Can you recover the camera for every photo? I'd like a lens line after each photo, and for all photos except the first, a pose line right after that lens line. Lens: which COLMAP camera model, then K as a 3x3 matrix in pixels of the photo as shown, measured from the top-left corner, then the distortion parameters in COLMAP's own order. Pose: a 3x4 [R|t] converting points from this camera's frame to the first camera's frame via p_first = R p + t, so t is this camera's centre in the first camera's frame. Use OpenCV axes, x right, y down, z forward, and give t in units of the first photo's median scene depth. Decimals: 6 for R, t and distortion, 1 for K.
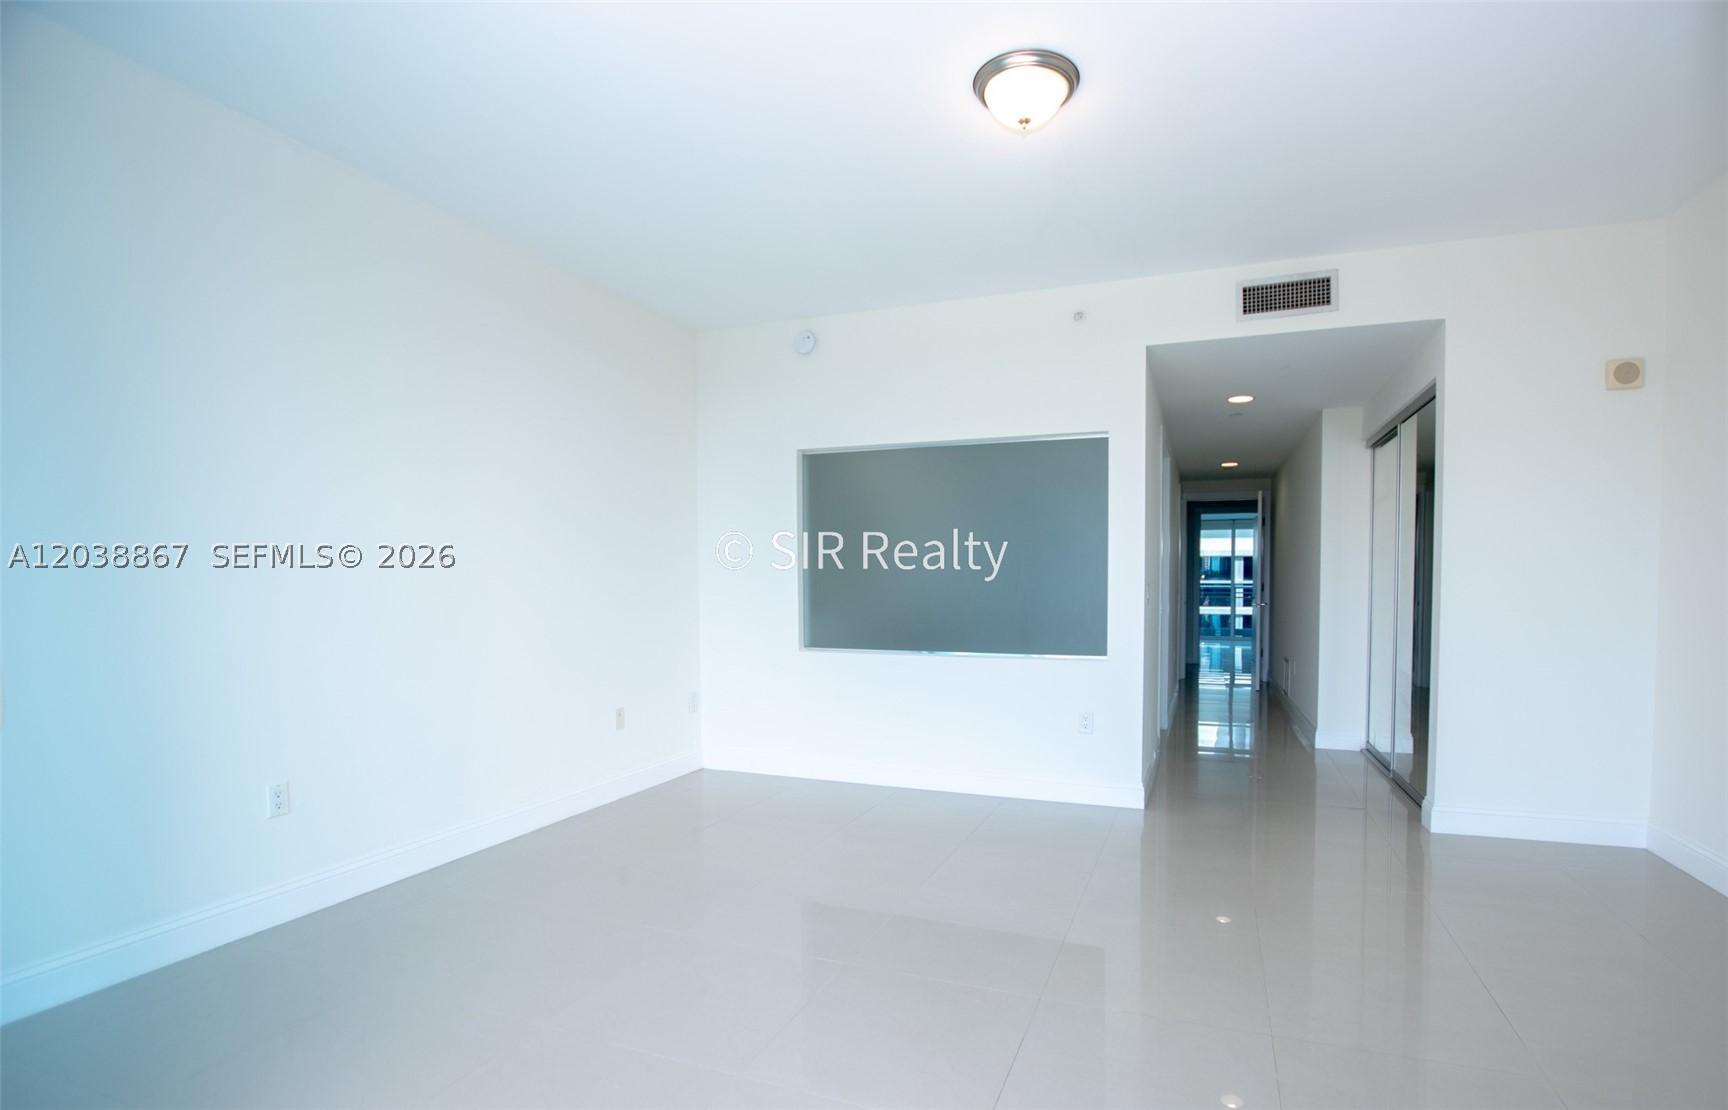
lens RADIAL K [[796.7, 0, 864.3], [0, 796.7, 616.8], [0, 0, 1]] dist [-0.000444, -0.000069]
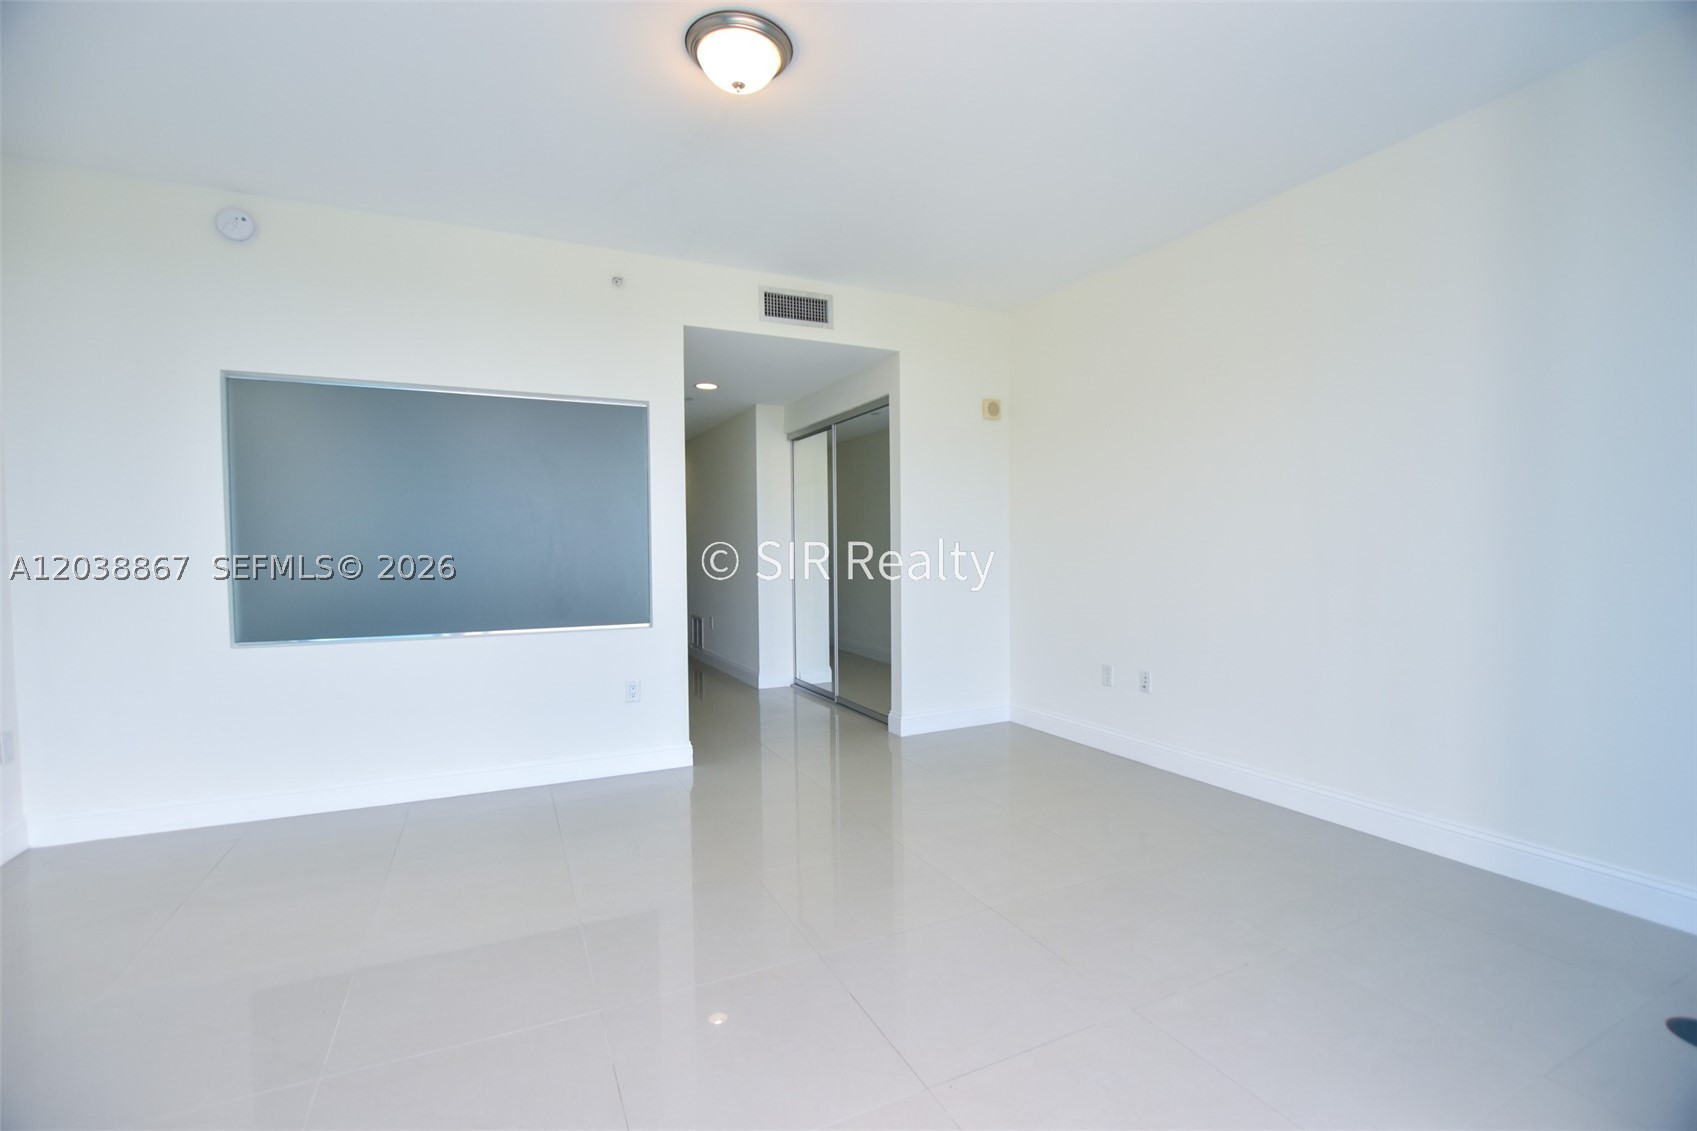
lens RADIAL K [[768.2, 0, 848.5], [0, 768.2, 565.5], [0, 0, 1]] dist [-0.000342, -0.000394]
pose [[0.704944, -0.021463, 0.708938, -0.213476], [0.038879, 0.999209, -0.008408, -0.004987], [-0.708196, 0.033490, 0.705221, 0.133999]]
